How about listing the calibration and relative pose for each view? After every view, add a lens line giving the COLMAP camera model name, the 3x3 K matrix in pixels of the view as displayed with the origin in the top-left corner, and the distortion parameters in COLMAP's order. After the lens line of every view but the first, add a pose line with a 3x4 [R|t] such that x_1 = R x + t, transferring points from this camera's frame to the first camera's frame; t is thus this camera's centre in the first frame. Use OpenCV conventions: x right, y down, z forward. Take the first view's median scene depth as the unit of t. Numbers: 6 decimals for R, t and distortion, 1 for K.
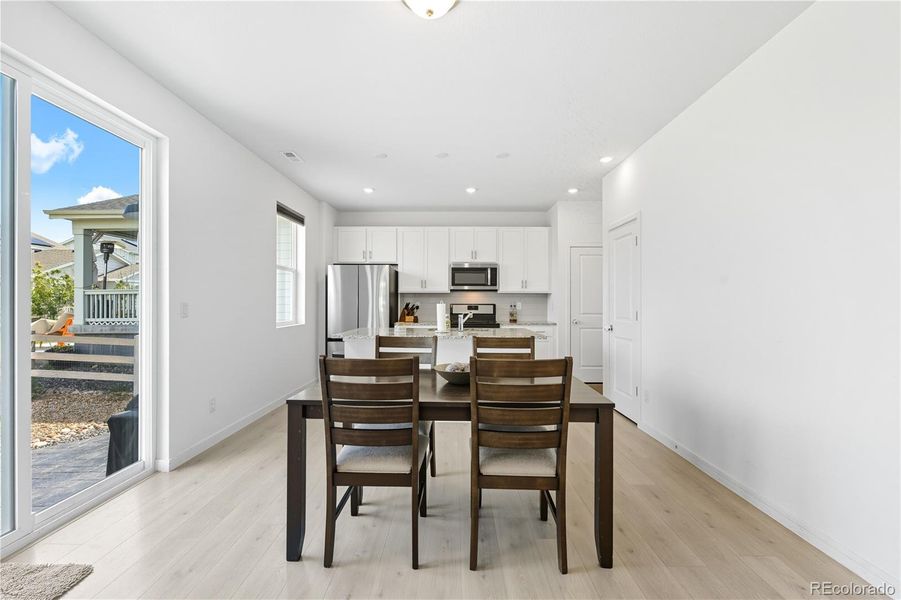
lens RADIAL K [[395.7, 0, 456.1], [0, 395.7, 302.6], [0, 0, 1]] dist [-0.007100, 0.000937]
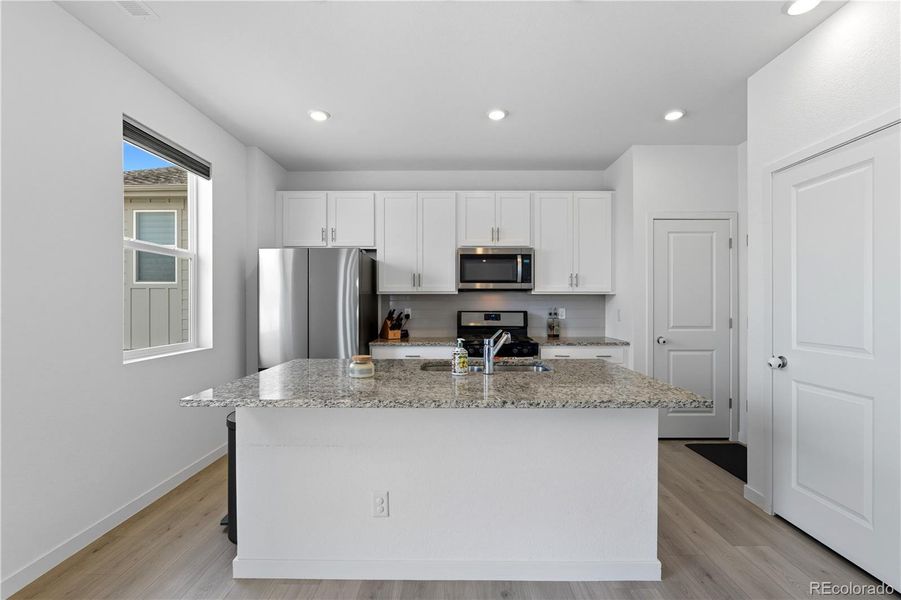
lens RADIAL K [[395.7, 0, 454.2], [0, 395.7, 302.8], [0, 0, 1]] dist [-0.007100, 0.000937]
pose [[0.999996, -0.002209, -0.001551, -0.020028], [0.002205, 0.999993, -0.003101, -0.008442], [0.001558, 0.003098, 0.999994, 0.360381]]
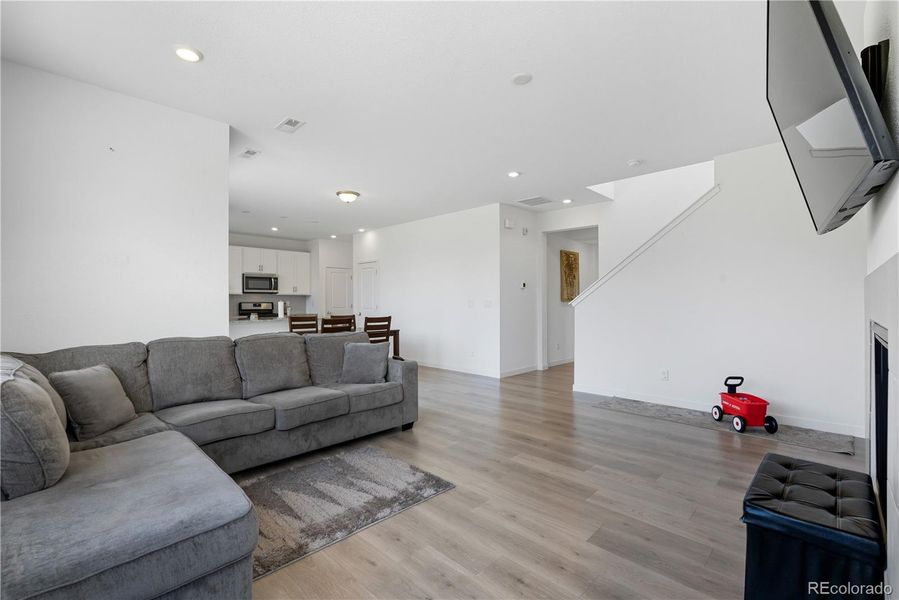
lens RADIAL K [[394.9, 0, 449.2], [0, 394.9, 302.1], [0, 0, 1]] dist [-0.007100, 0.000937]
pose [[0.694451, -0.002574, 0.719535, -0.510927], [0.003666, 0.999993, 0.000040, 0.005130], [-0.719530, 0.002610, 0.694456, -0.487783]]
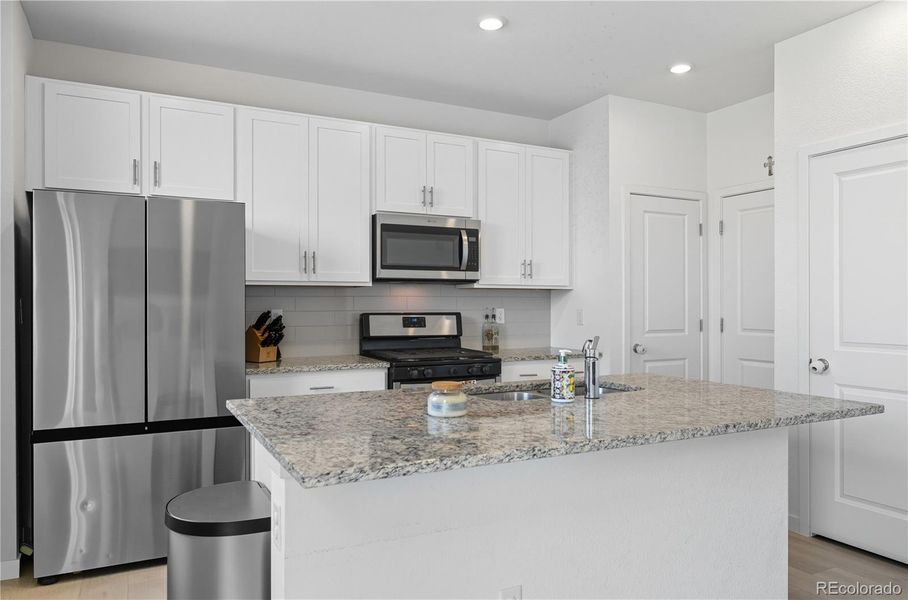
lens RADIAL K [[623.2, 0, 451.4], [0, 623.2, 297.9], [0, 0, 1]] dist [-0.000209, 0.002724]
pose [[0.893040, 0.002275, 0.449971, -0.231242], [0.002259, 0.999952, -0.009537, -0.006415], [-0.449971, 0.009534, 0.892992, 0.396591]]
